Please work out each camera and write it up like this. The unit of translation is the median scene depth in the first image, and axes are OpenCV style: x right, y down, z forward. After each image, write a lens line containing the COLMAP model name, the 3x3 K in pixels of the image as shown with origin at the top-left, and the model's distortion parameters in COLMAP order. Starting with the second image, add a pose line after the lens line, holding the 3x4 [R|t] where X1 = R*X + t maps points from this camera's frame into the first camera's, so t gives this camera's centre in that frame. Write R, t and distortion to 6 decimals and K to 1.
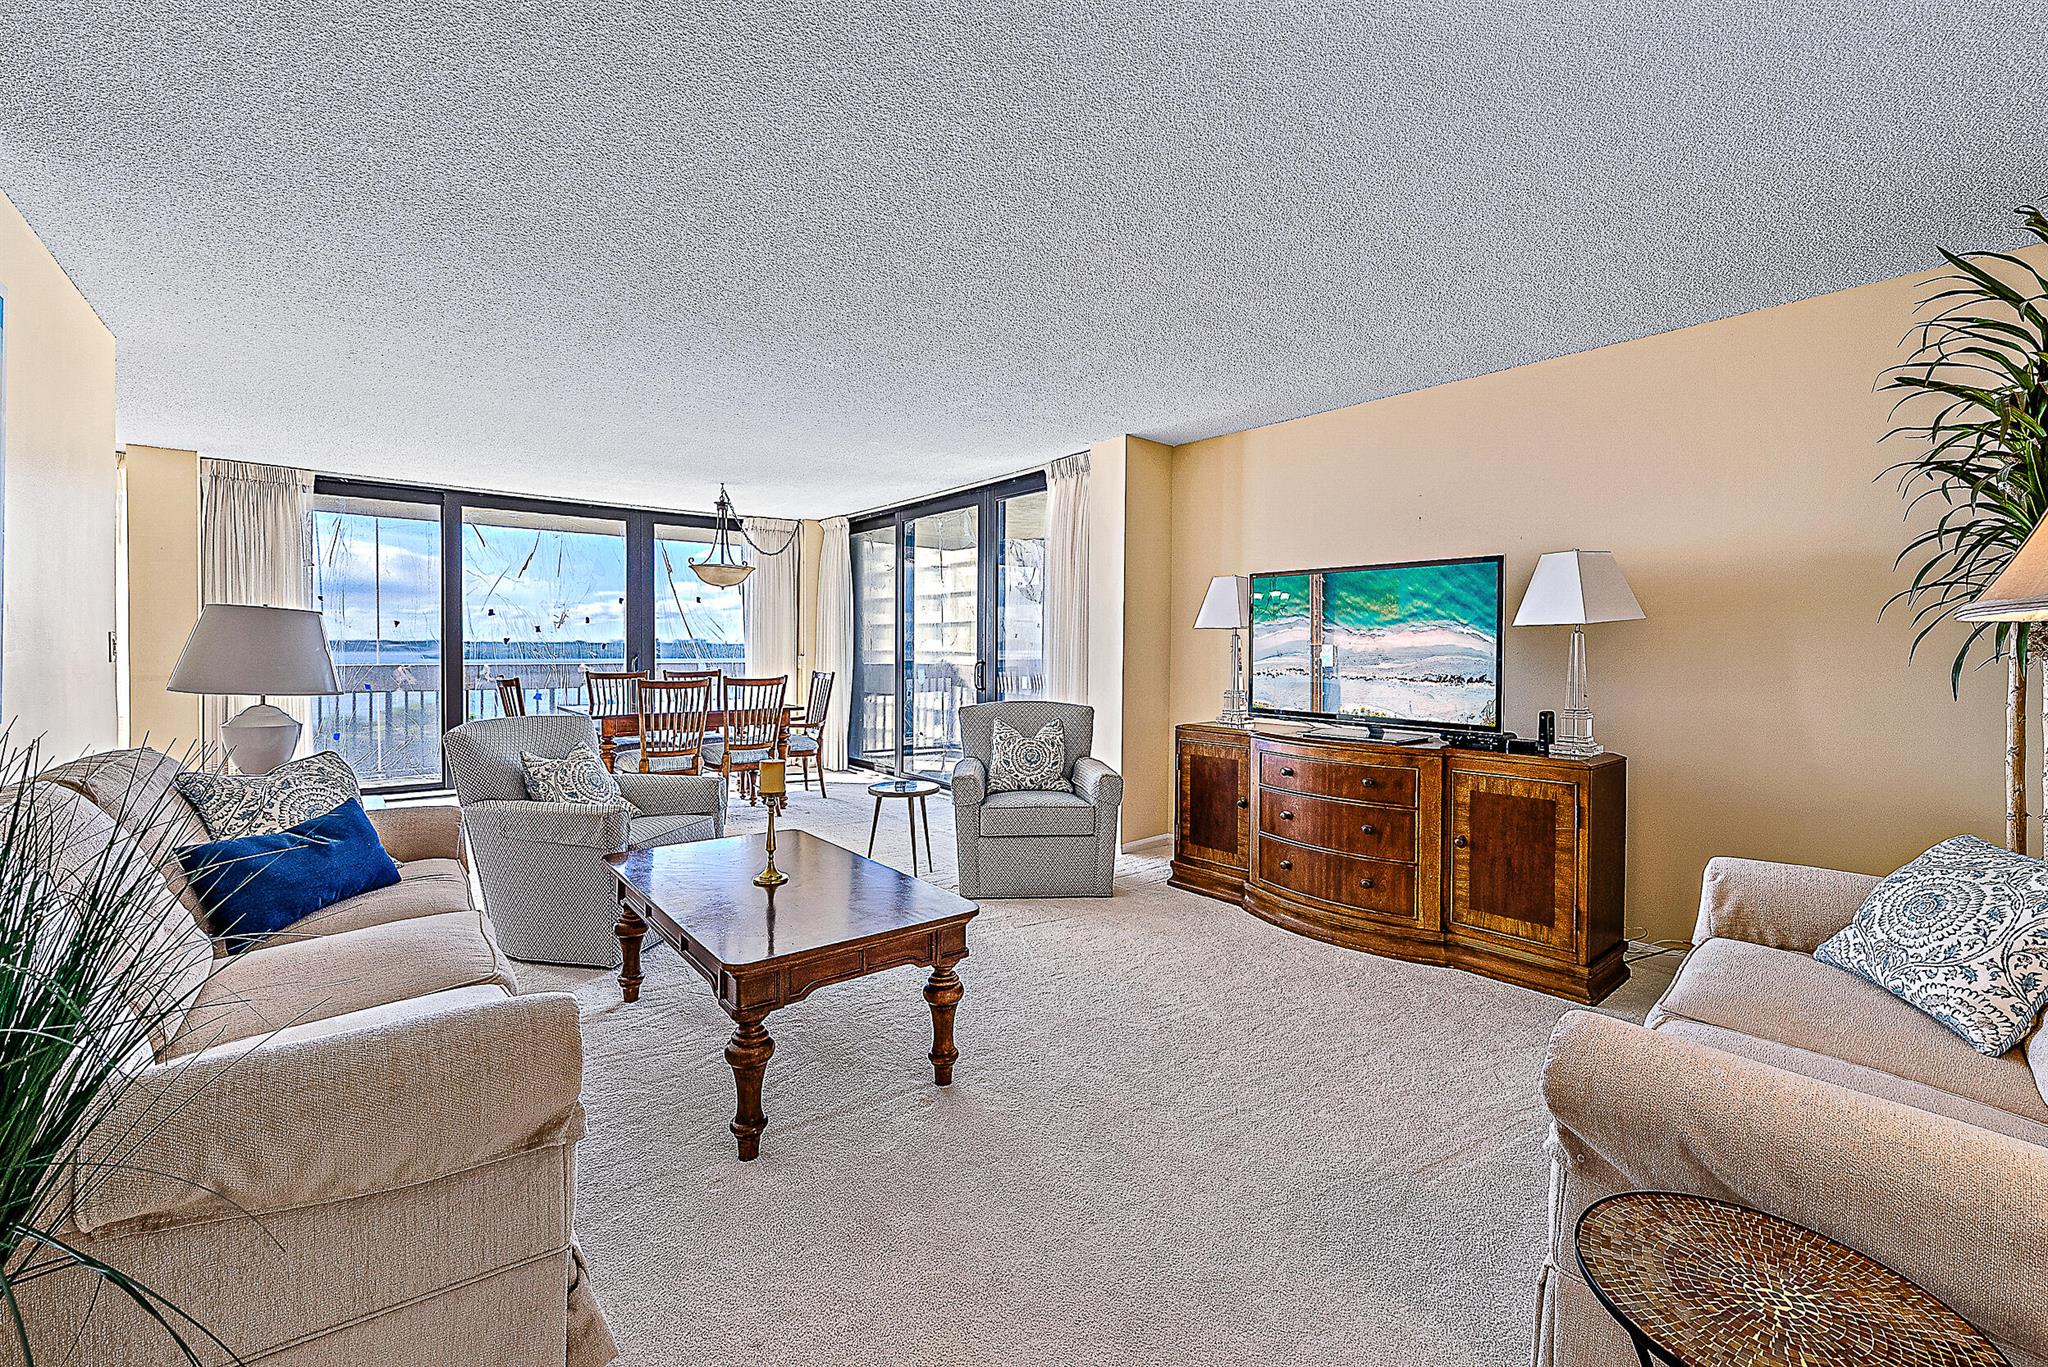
lens RADIAL K [[821.0, 0, 1033.1], [0, 821.0, 666.8], [0, 0, 1]] dist [-0.001795, -0.000148]
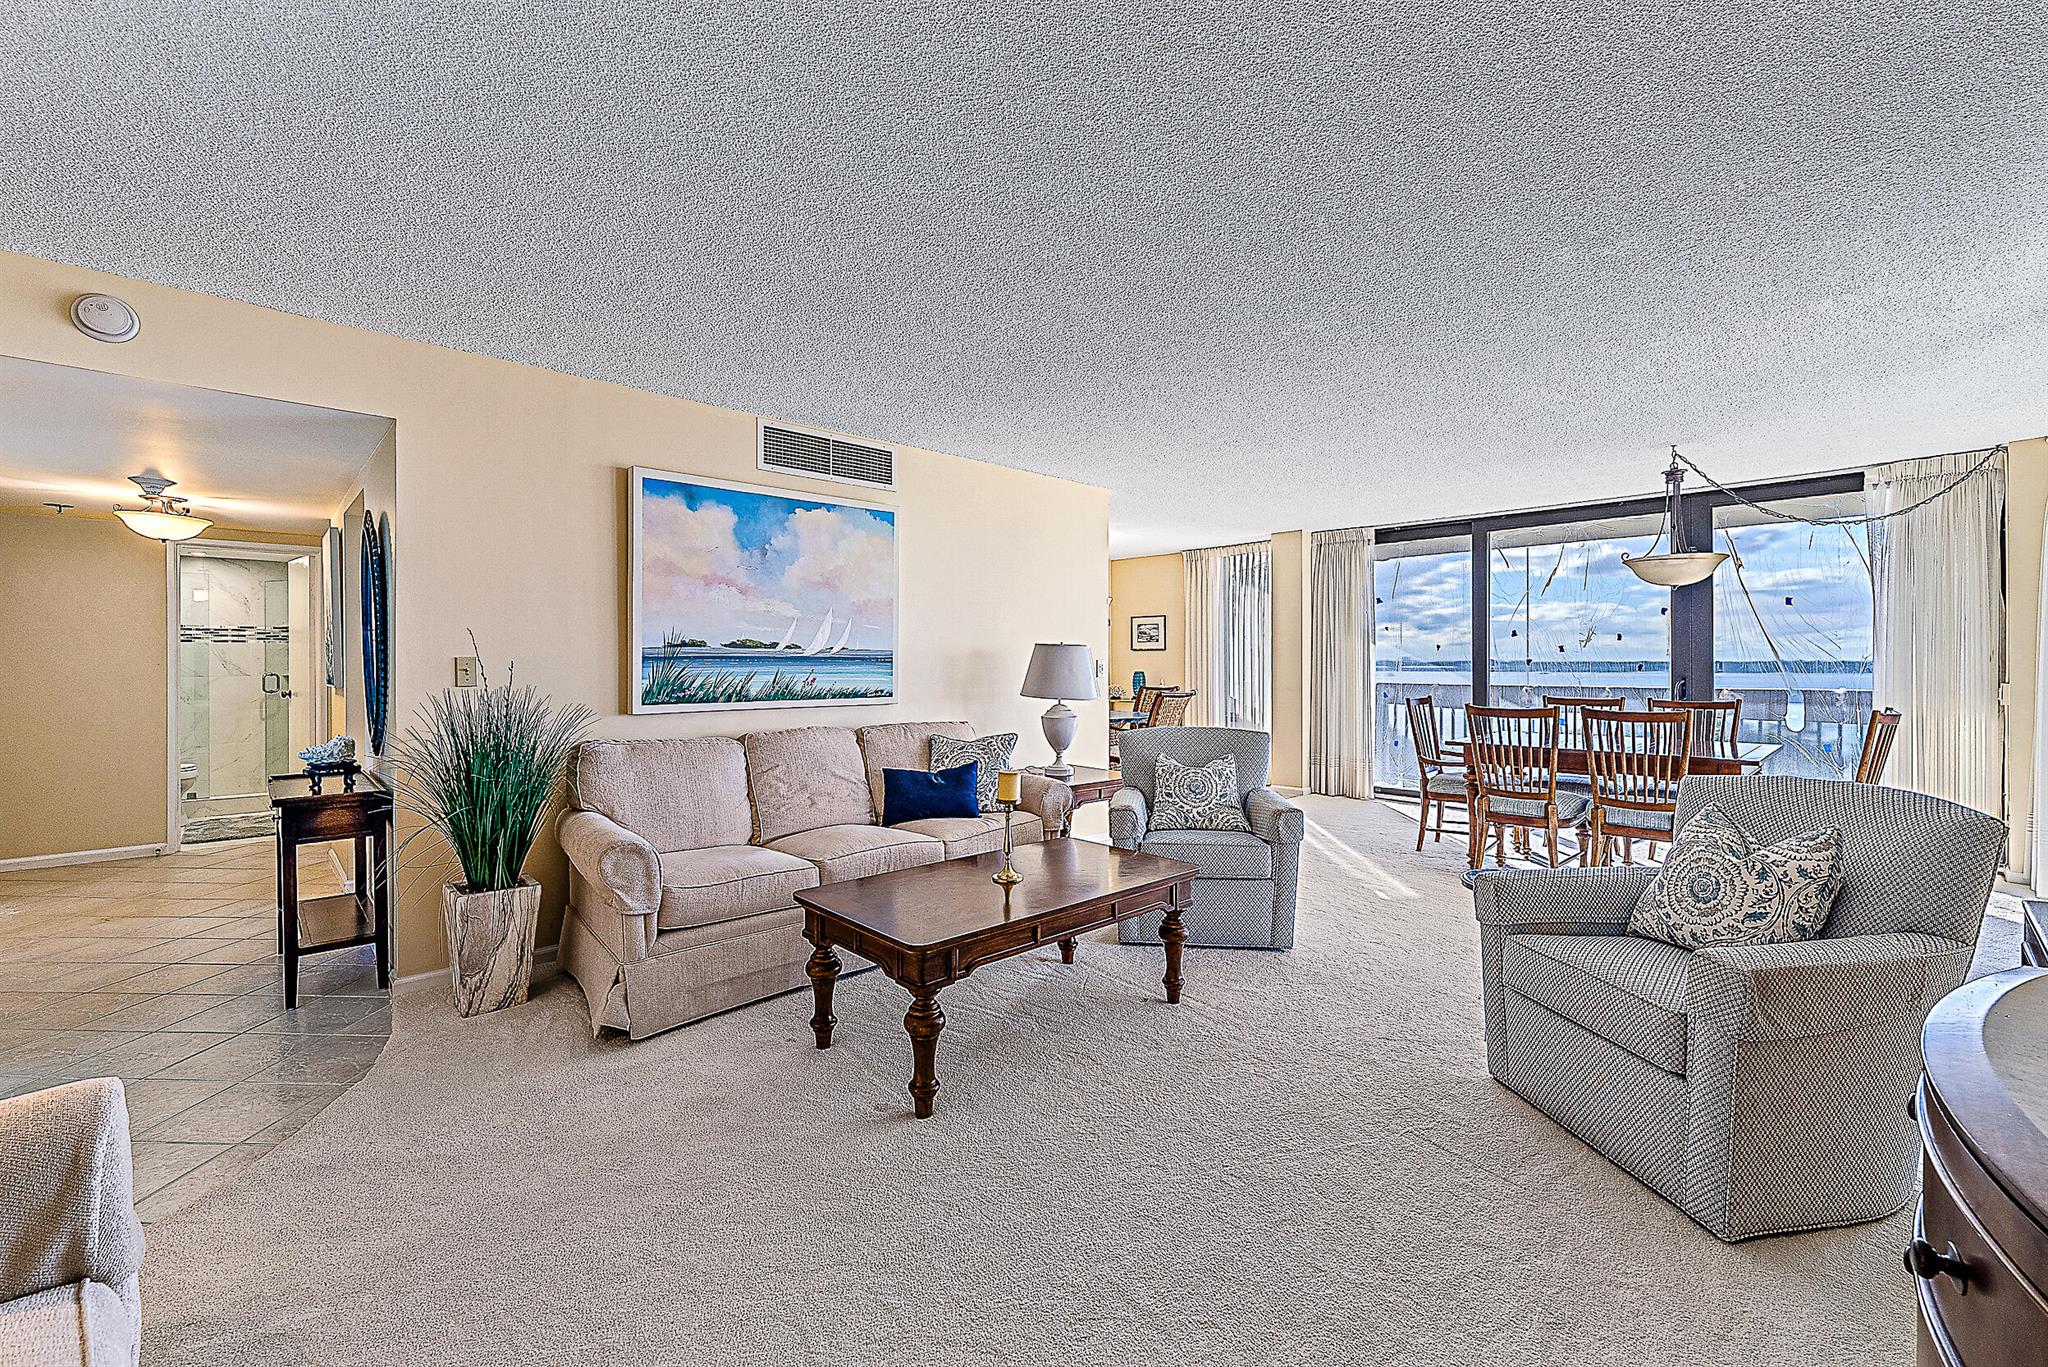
lens RADIAL K [[821.0, 0, 1024.5], [0, 821.0, 665.9], [0, 0, 1]] dist [-0.001795, -0.000148]
pose [[0.076851, -0.002888, -0.997038, 0.290690], [-0.020174, 0.999787, -0.004451, -0.010589], [0.996838, 0.020456, 0.076777, 0.345285]]
